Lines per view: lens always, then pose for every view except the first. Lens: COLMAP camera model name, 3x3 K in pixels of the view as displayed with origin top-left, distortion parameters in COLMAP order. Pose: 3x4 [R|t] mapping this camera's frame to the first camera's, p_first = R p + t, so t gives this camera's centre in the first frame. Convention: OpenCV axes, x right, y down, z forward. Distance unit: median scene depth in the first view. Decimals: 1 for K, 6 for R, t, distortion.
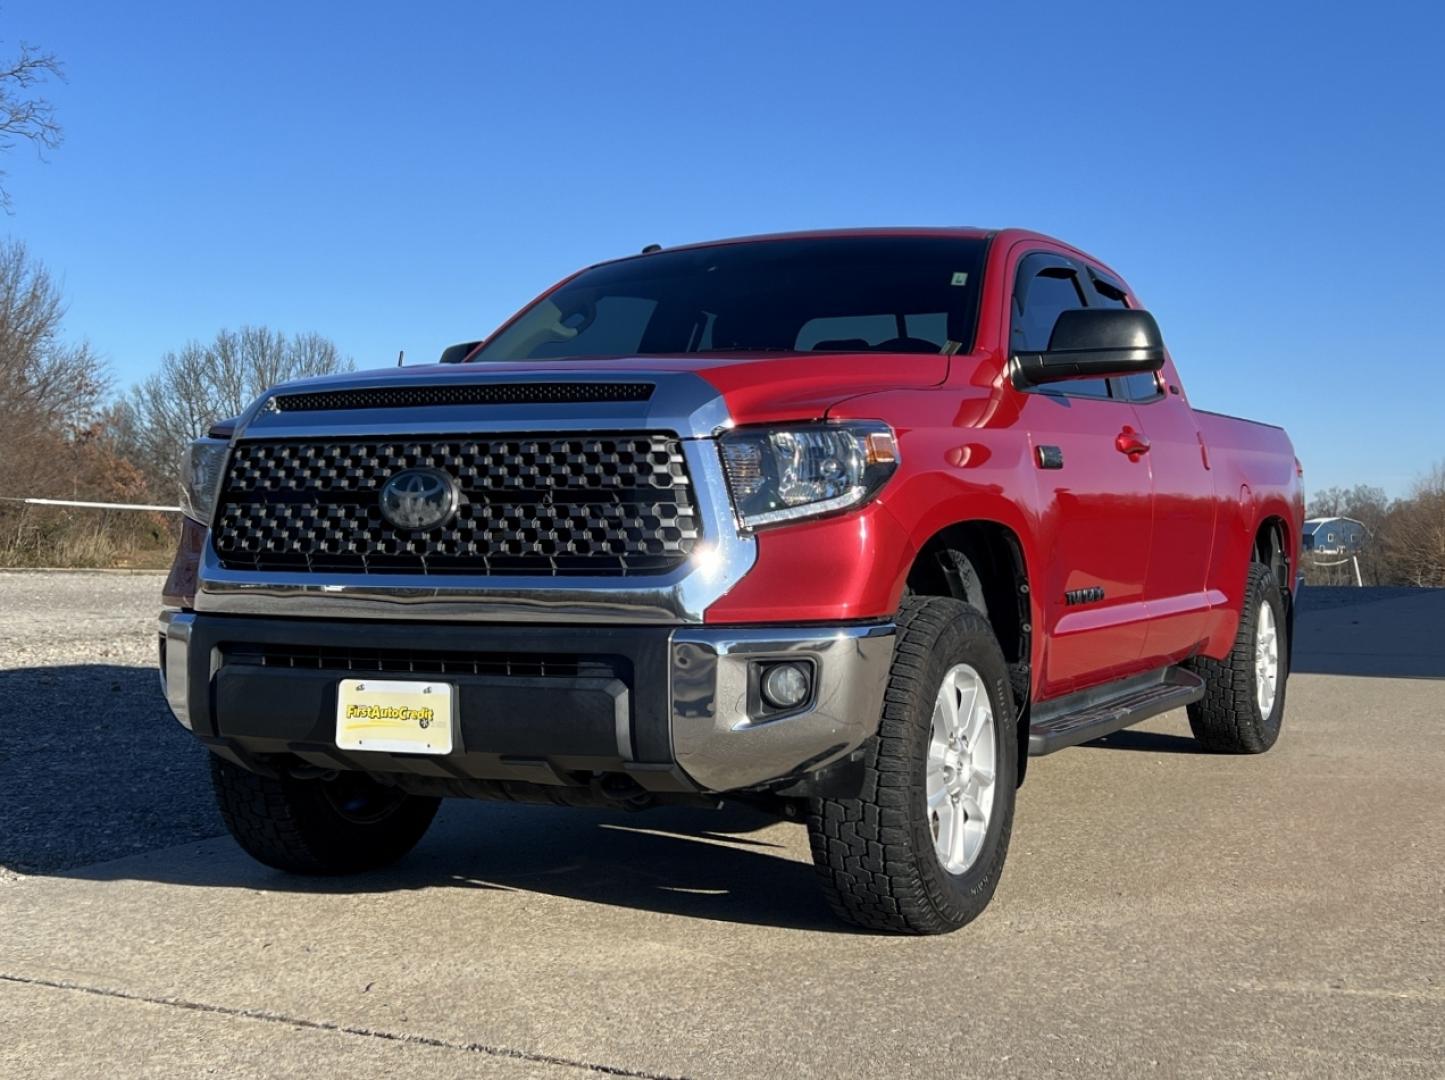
lens RADIAL K [[1904.5, 0, 724.7], [0, 1904.5, 541.5], [0, 0, 1]] dist [0.125158, 0.000000]
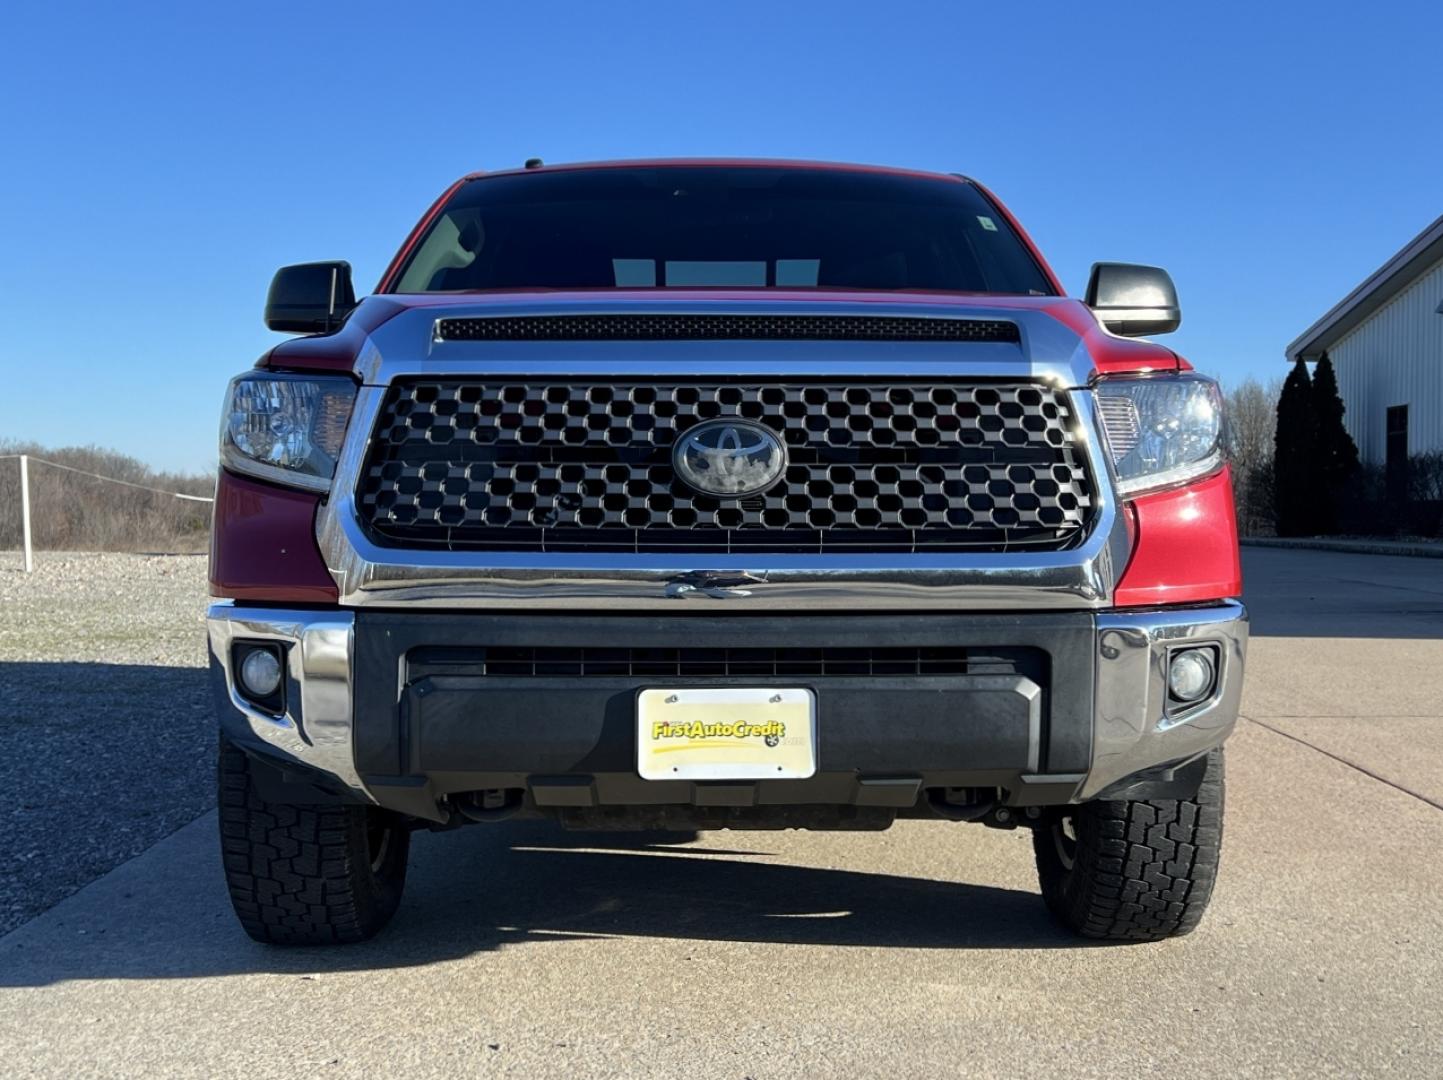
lens RADIAL K [[1901.5, 0, 747.7], [0, 1901.5, 538.8], [0, 0, 1]] dist [0.111086, 0.000000]
pose [[0.880700, -0.009965, 0.473569, -0.503547], [0.002079, 0.999850, 0.017174, -0.002031], [-0.473669, -0.014141, 0.880589, 0.291696]]
